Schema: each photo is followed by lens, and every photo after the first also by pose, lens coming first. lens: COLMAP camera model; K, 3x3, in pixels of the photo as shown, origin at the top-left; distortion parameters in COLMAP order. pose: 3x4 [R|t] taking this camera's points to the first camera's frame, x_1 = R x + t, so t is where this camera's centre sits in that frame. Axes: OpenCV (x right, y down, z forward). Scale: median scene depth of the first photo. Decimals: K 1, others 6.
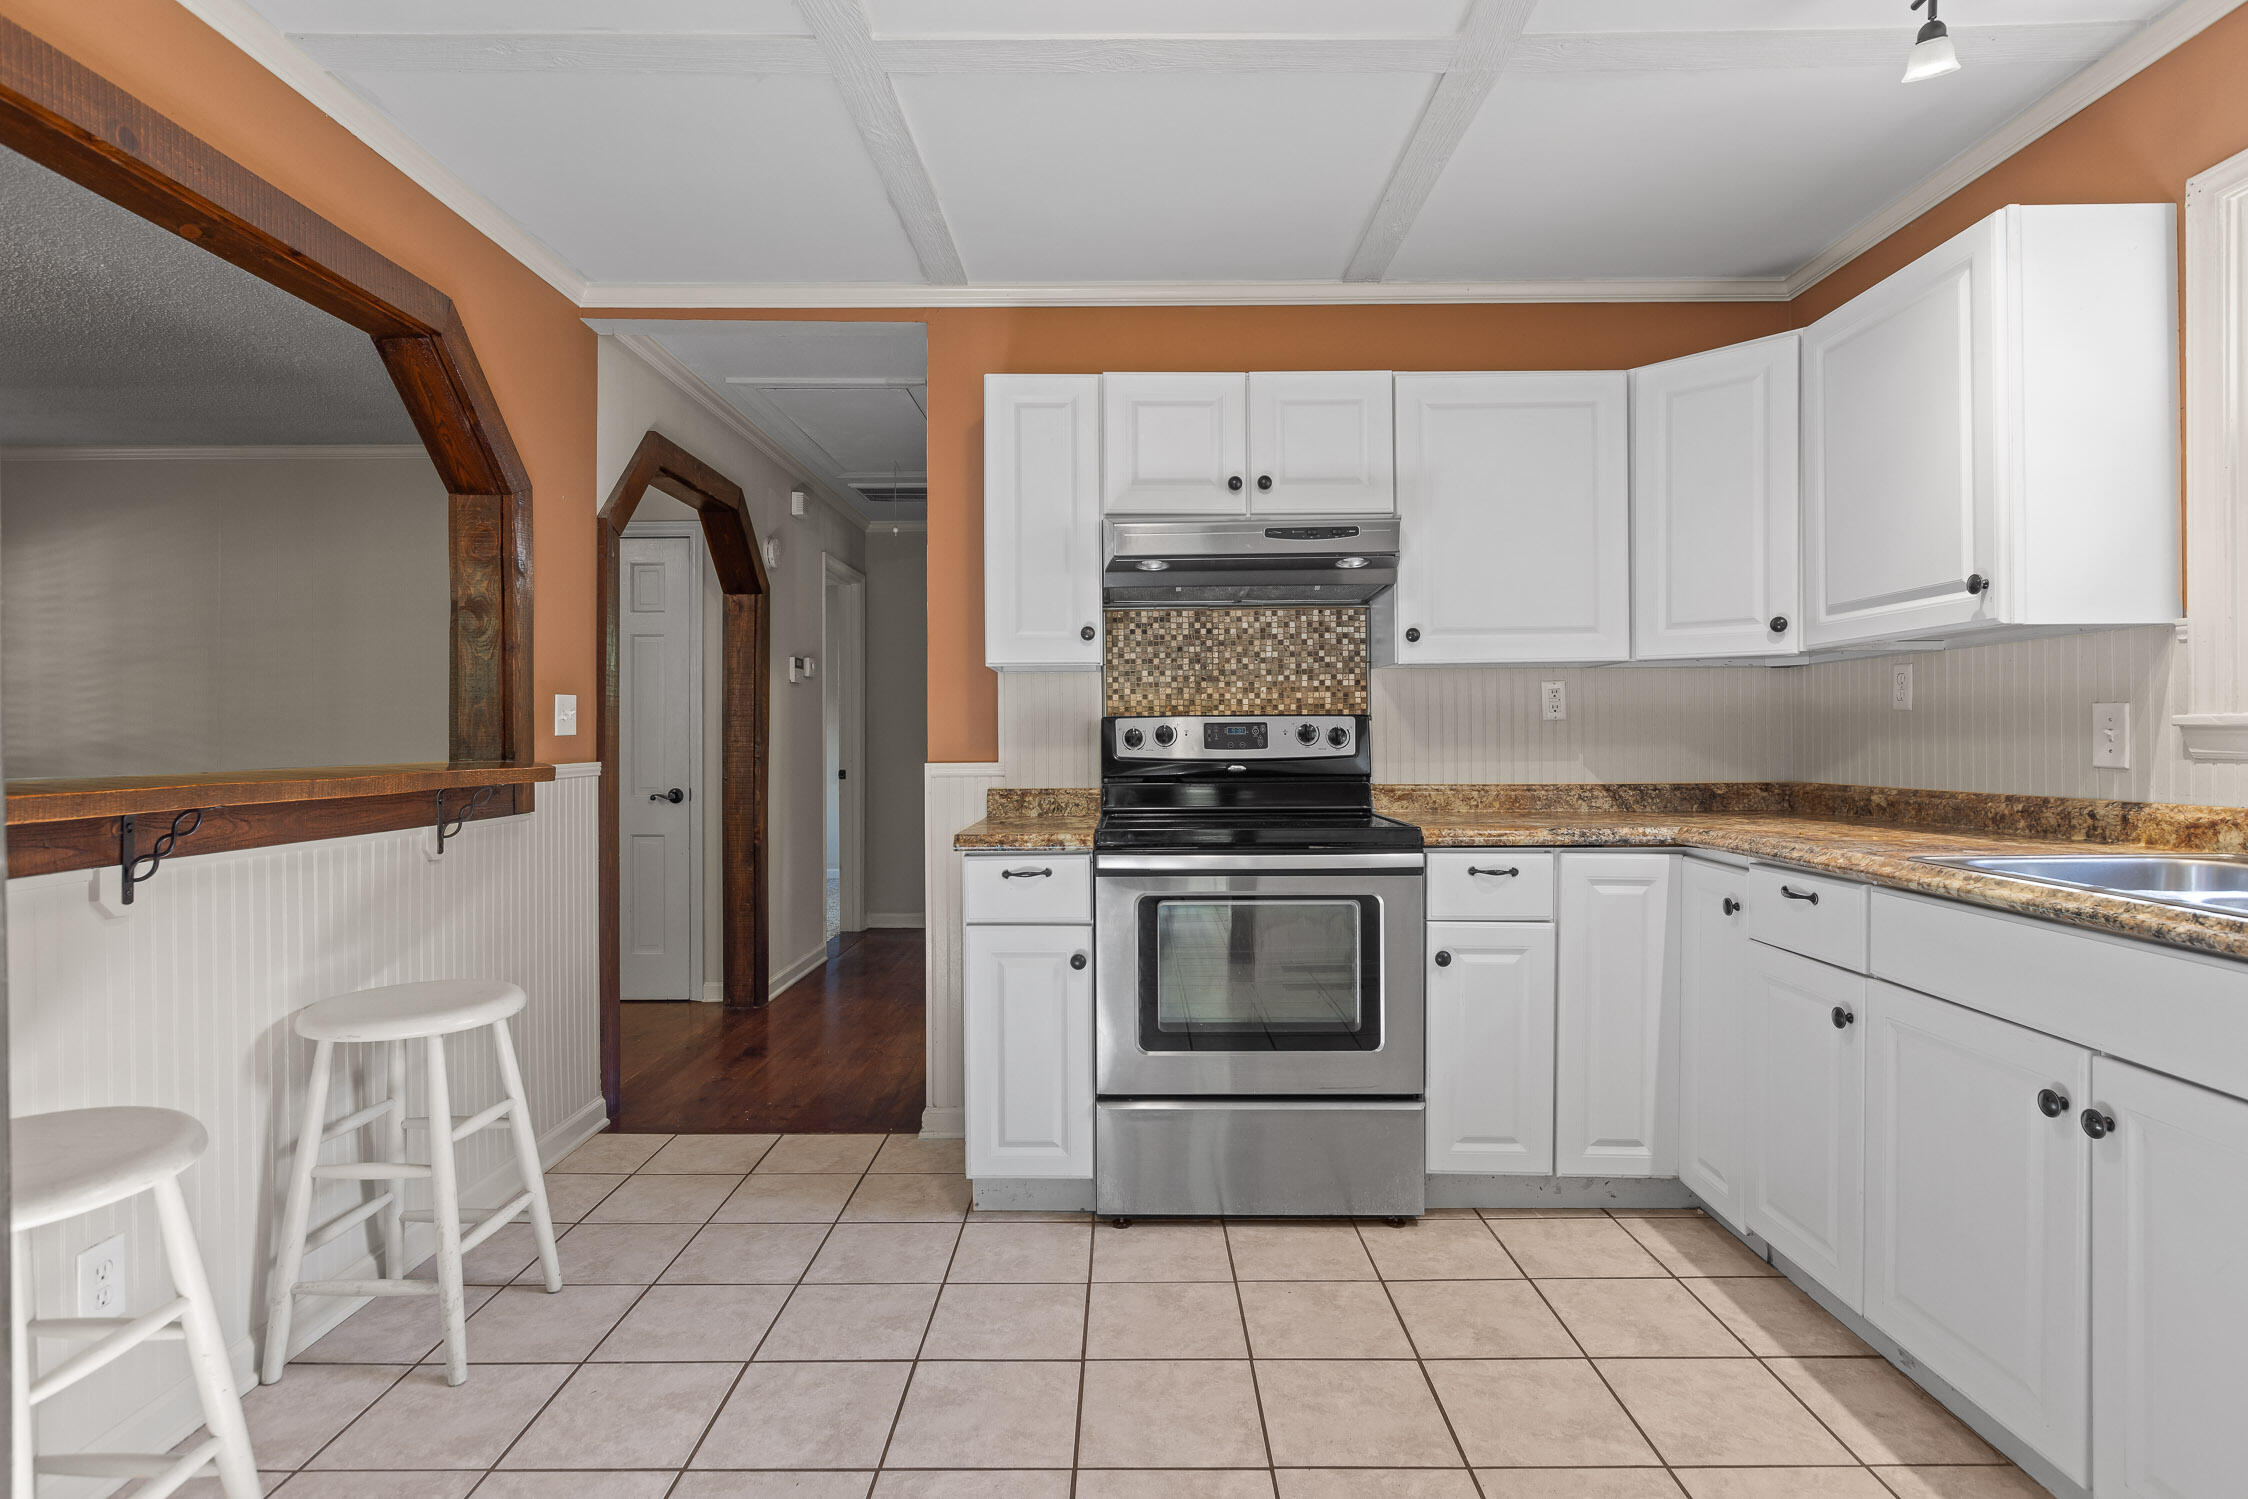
lens RADIAL K [[1142.9, 0, 1117.3], [0, 1142.9, 731.3], [0, 0, 1]] dist [0.000910, -0.001669]
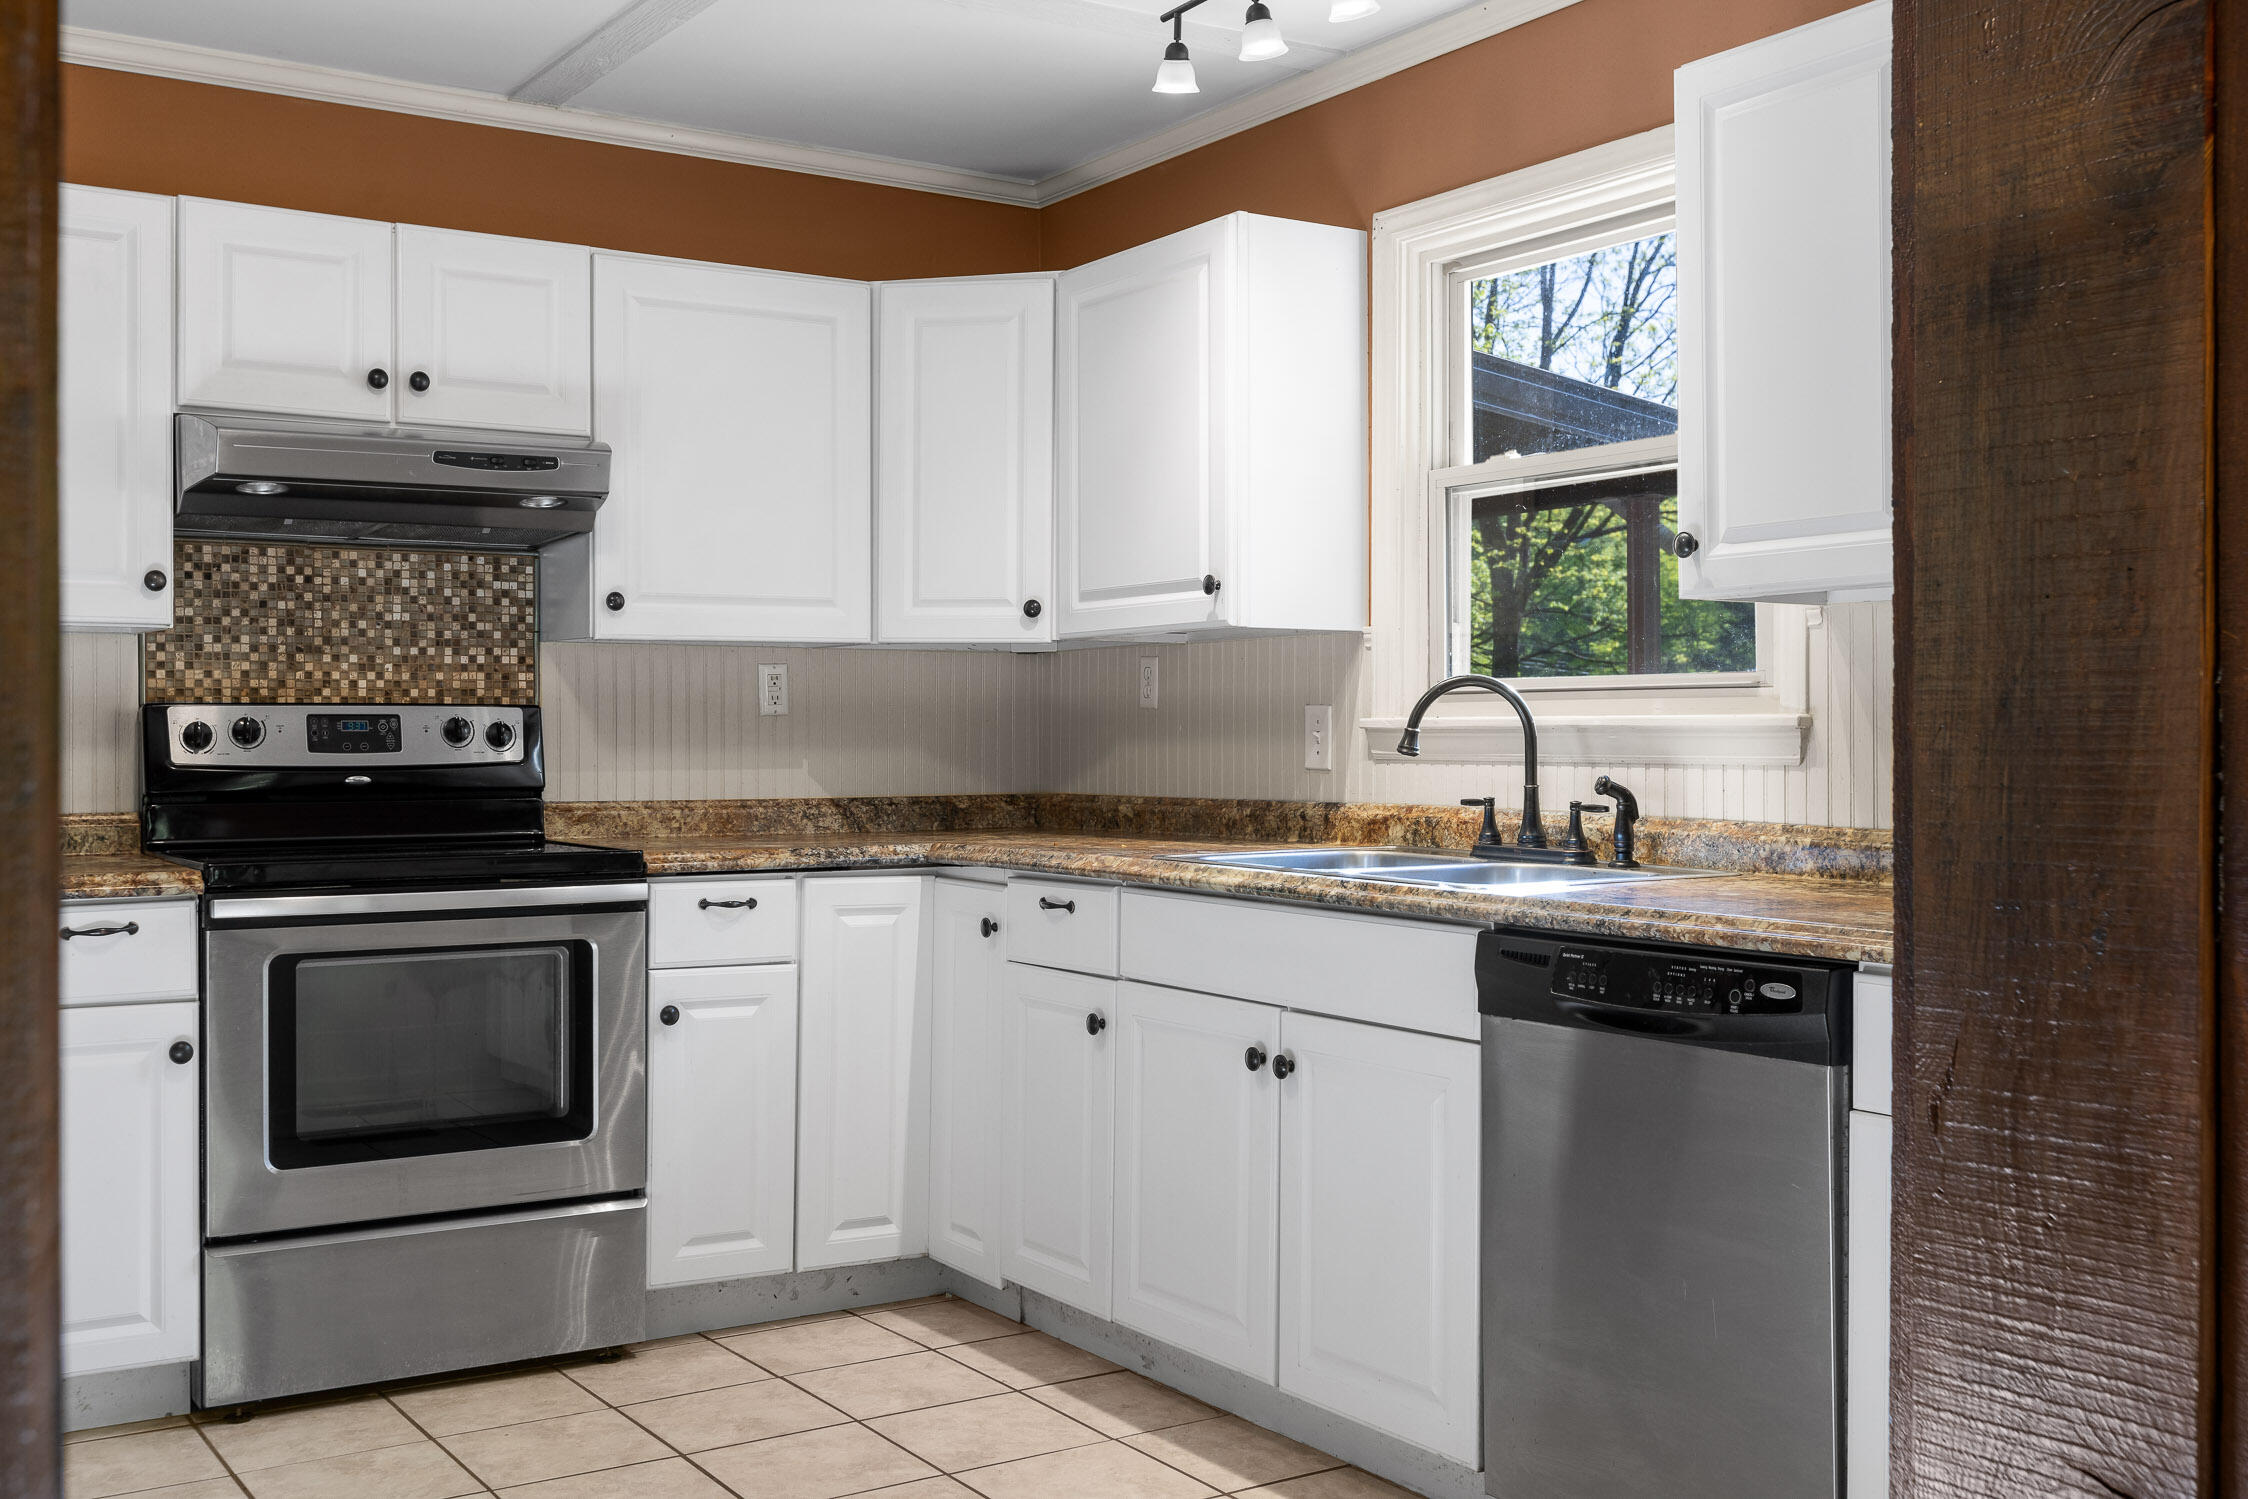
lens RADIAL K [[2211.3, 0, 1110.7], [0, 2211.3, 743.4], [0, 0, 1]] dist [-0.012415, 0.000000]
pose [[0.834057, 0.003179, 0.551669, -0.302341], [-0.006688, 0.999968, 0.004349, 0.001389], [-0.551638, -0.007317, 0.834052, -0.441476]]
